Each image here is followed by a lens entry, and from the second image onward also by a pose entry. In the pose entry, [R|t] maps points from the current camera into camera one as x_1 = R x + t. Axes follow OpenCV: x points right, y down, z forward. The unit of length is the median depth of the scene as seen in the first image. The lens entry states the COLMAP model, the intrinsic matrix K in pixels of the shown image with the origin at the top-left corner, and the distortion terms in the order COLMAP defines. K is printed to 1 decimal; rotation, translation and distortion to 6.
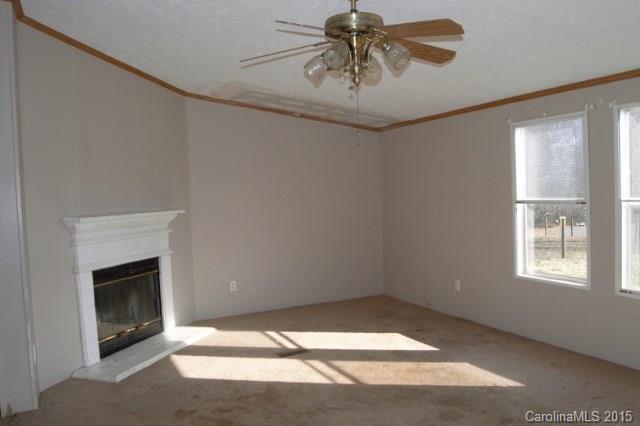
lens RADIAL K [[523.6, 0, 316.5], [0, 523.6, 215.0], [0, 0, 1]] dist [-0.066656, -0.004248]
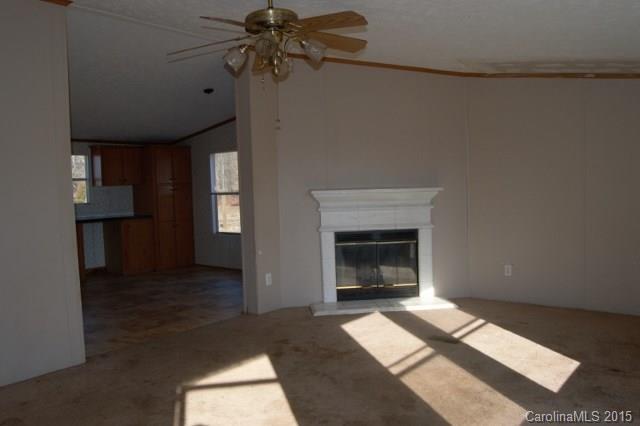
lens RADIAL K [[523.6, 0, 317.2], [0, 523.6, 213.3], [0, 0, 1]] dist [-0.066656, -0.004248]
pose [[0.406213, 0.075786, -0.910630, 0.669957], [-0.027818, 0.997119, 0.070575, -0.028535], [0.913355, -0.003336, 0.407150, 0.371447]]
